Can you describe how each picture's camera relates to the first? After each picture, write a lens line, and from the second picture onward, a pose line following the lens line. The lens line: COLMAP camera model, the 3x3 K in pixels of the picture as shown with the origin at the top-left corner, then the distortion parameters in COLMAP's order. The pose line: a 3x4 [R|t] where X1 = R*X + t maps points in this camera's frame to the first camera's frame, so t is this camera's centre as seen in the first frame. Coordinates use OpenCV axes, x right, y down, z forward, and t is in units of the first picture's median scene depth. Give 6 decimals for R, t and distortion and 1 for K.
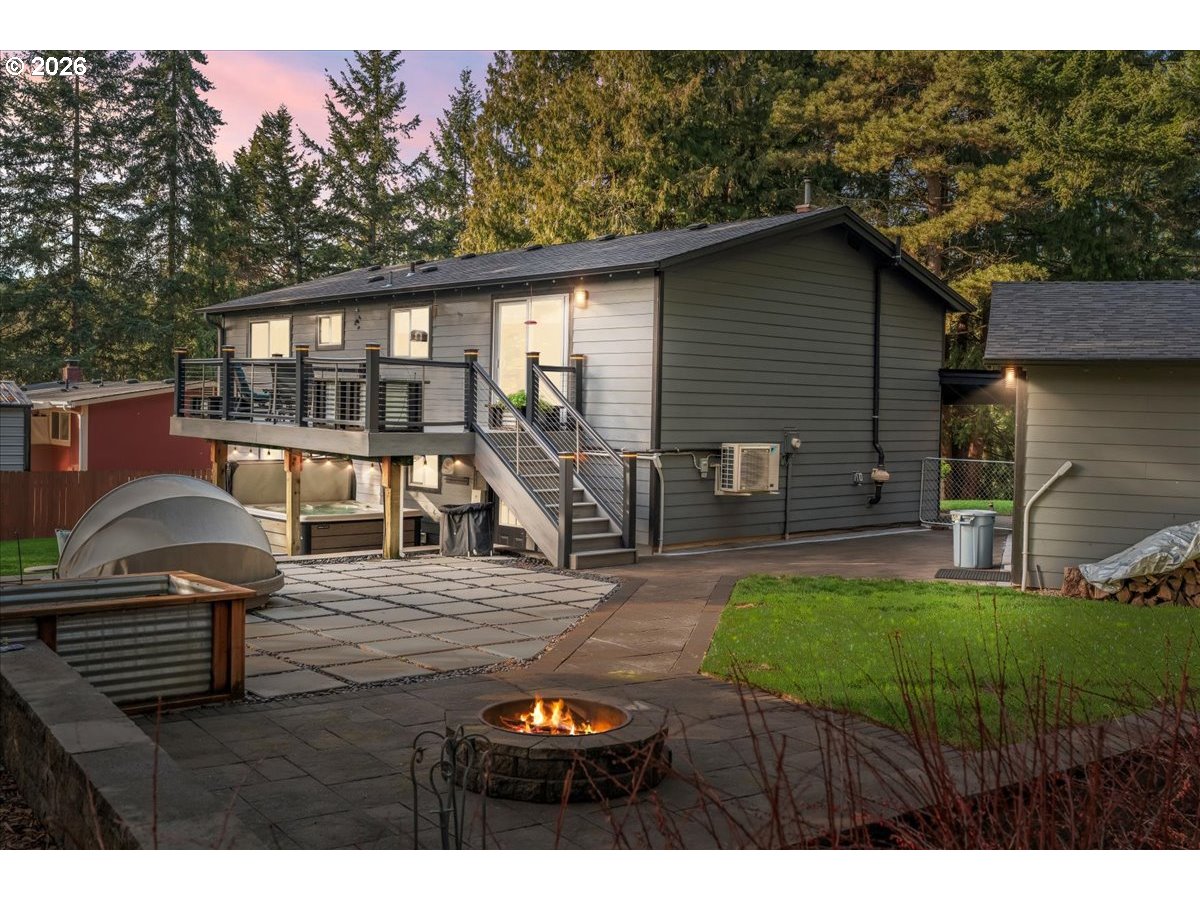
lens RADIAL K [[1253.3, 0, 651.0], [0, 1253.3, 523.1], [0, 0, 1]] dist [0.004712, 0.000000]
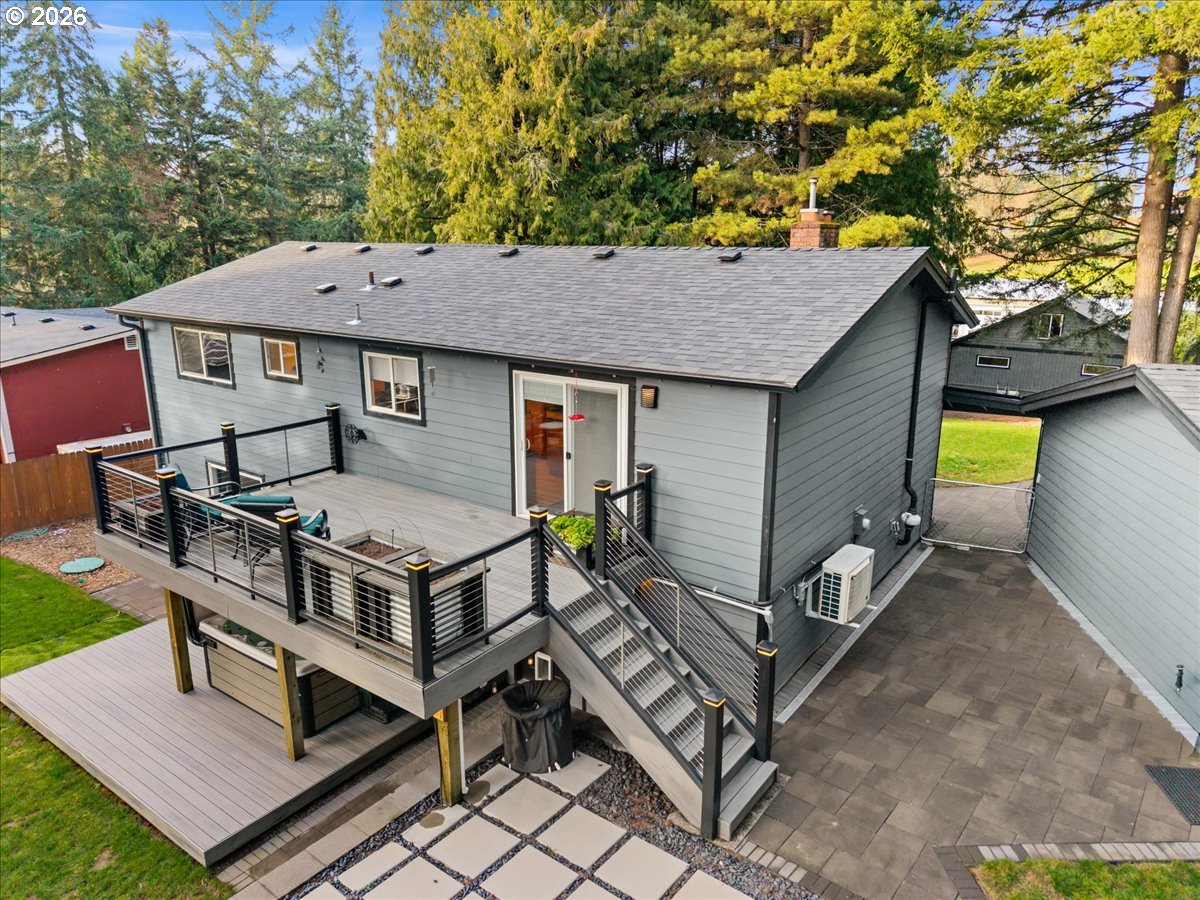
lens RADIAL K [[794.3, 0, 615.4], [0, 794.3, 469.9], [0, 0, 1]] dist [0.010735, -0.006690]
pose [[0.981223, -0.066831, 0.180928, -0.091016], [0.026278, 0.975626, 0.217863, -0.130476], [-0.191078, -0.209017, 0.959063, 0.281255]]
